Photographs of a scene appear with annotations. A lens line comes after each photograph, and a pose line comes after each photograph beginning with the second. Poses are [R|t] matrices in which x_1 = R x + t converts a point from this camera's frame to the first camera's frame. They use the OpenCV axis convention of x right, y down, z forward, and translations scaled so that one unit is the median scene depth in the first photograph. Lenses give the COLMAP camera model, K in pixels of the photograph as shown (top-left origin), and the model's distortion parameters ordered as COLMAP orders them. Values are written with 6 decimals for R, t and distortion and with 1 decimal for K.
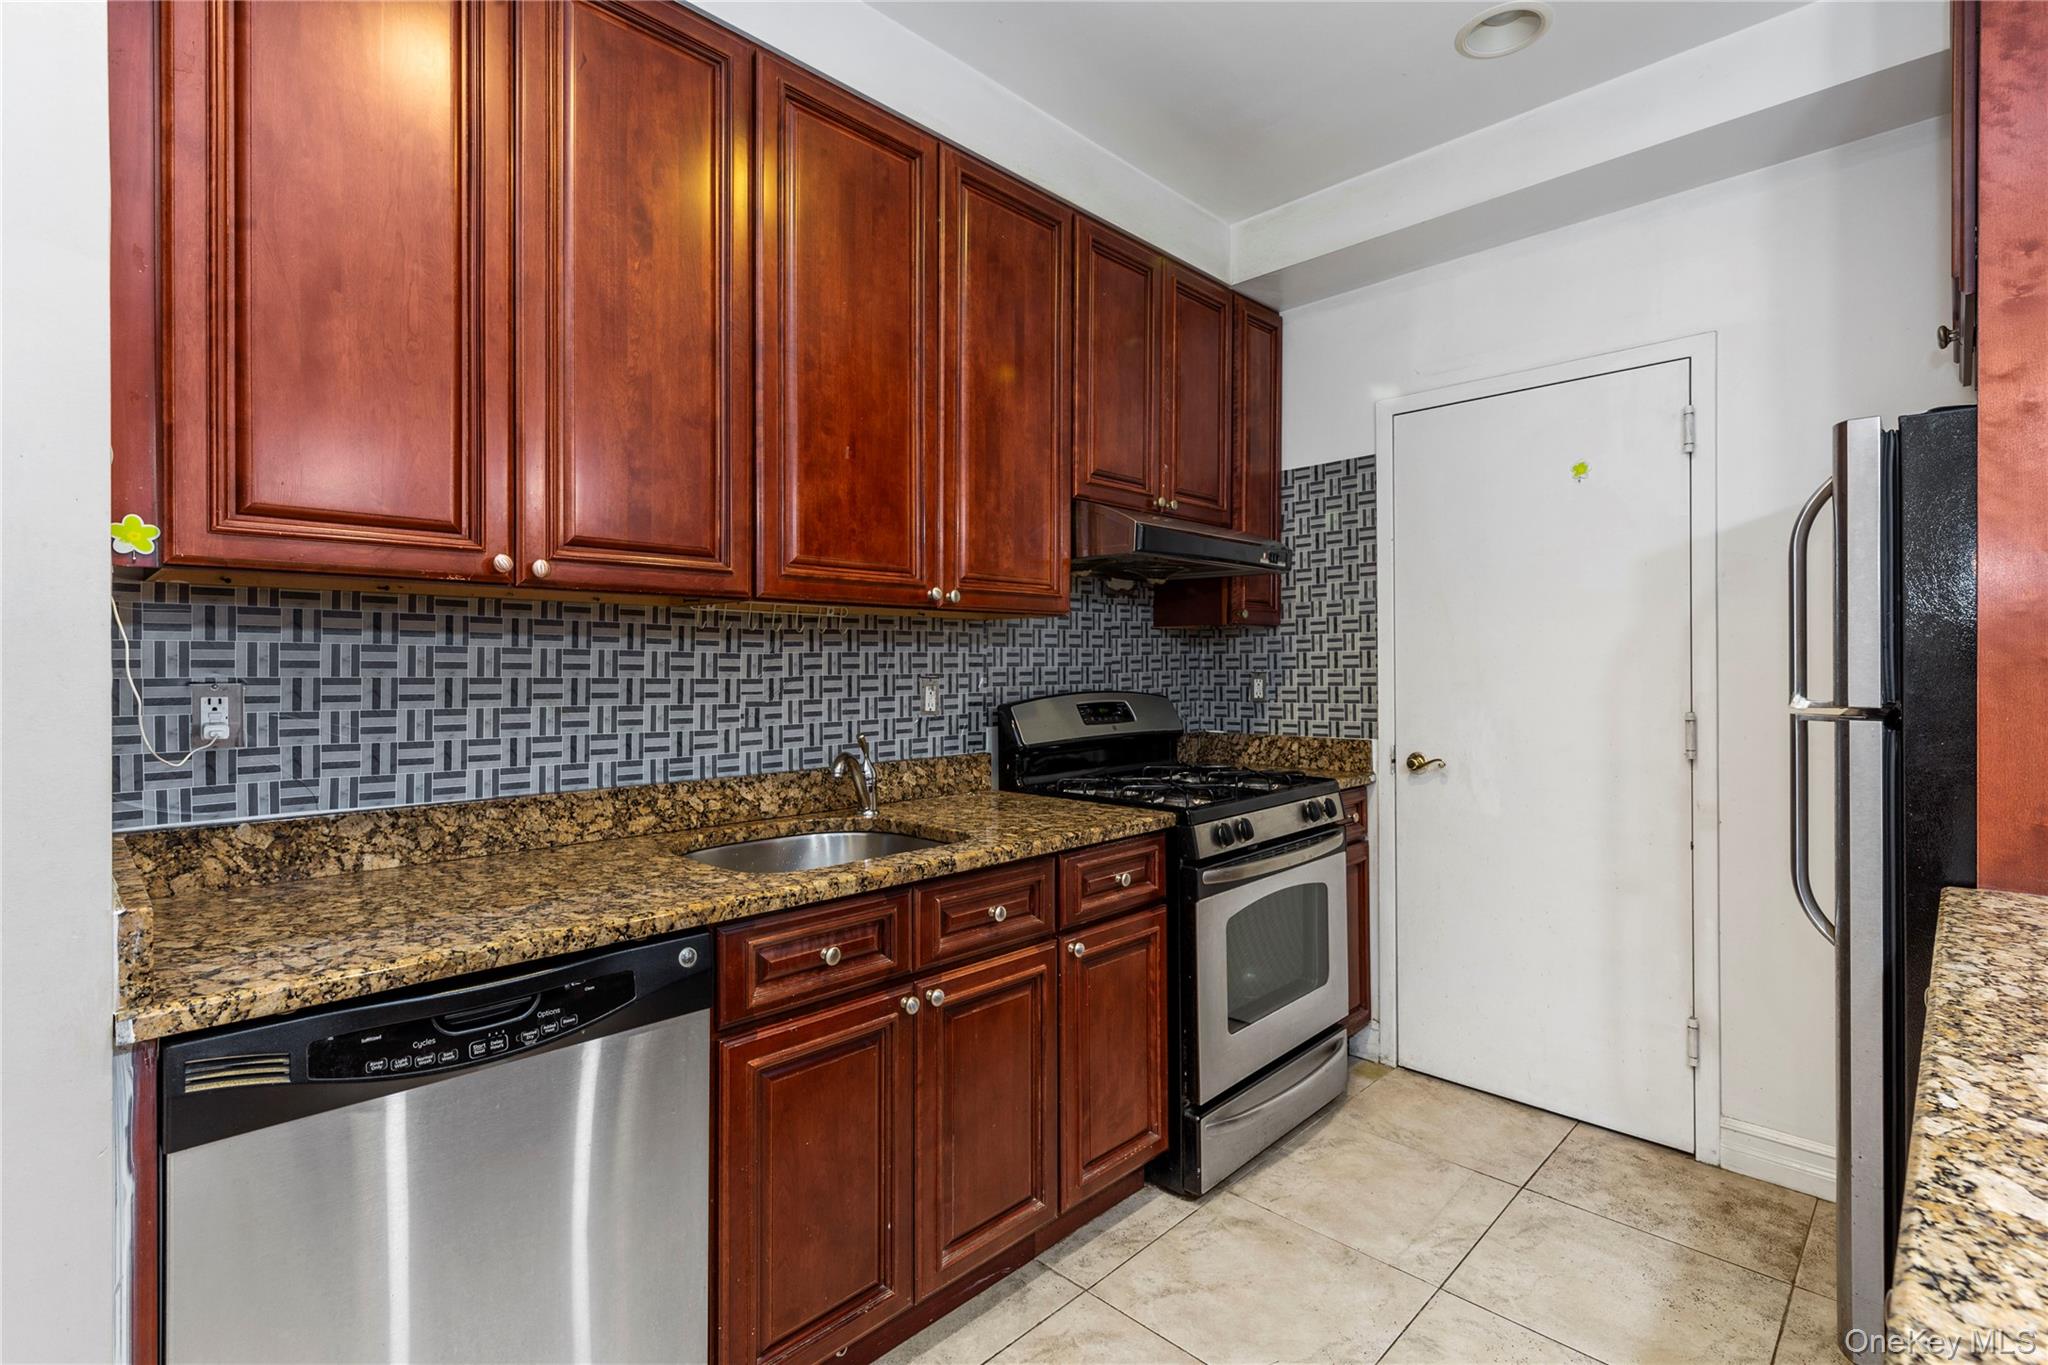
lens RADIAL K [[946.8, 0, 1018.8], [0, 946.8, 665.5], [0, 0, 1]] dist [0.005131, -0.000578]
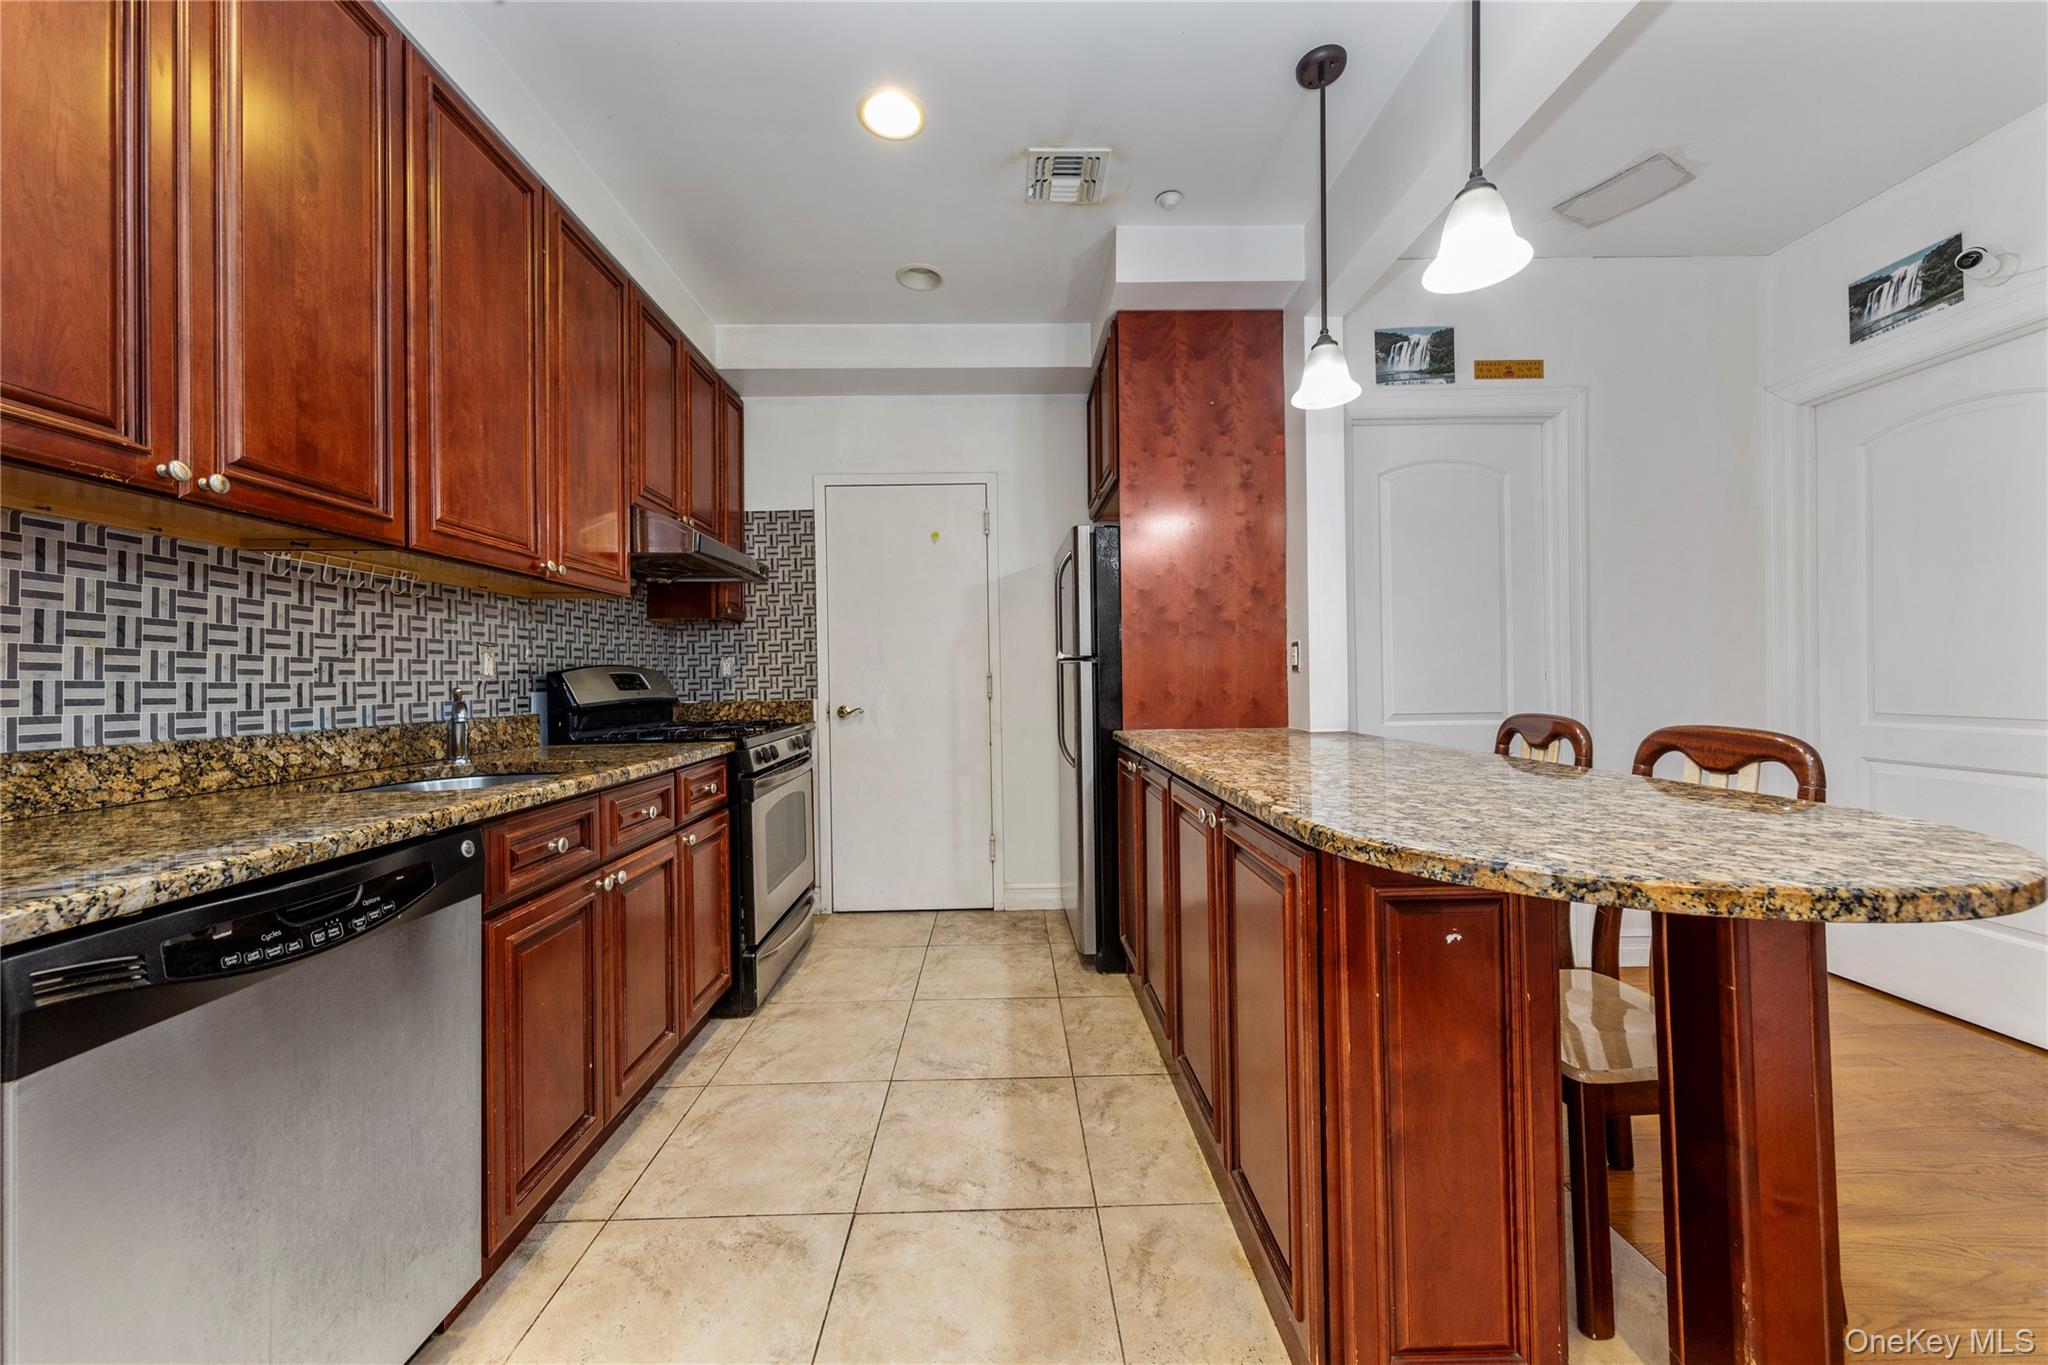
lens RADIAL K [[740.5, 0, 1016.9], [0, 740.5, 676.7], [0, 0, 1]] dist [0.002766, -0.000158]
pose [[0.694469, -0.004991, 0.719505, -0.340995], [0.013097, 0.999898, -0.005705, 0.073873], [-0.719403, 0.013386, 0.694464, -0.061385]]
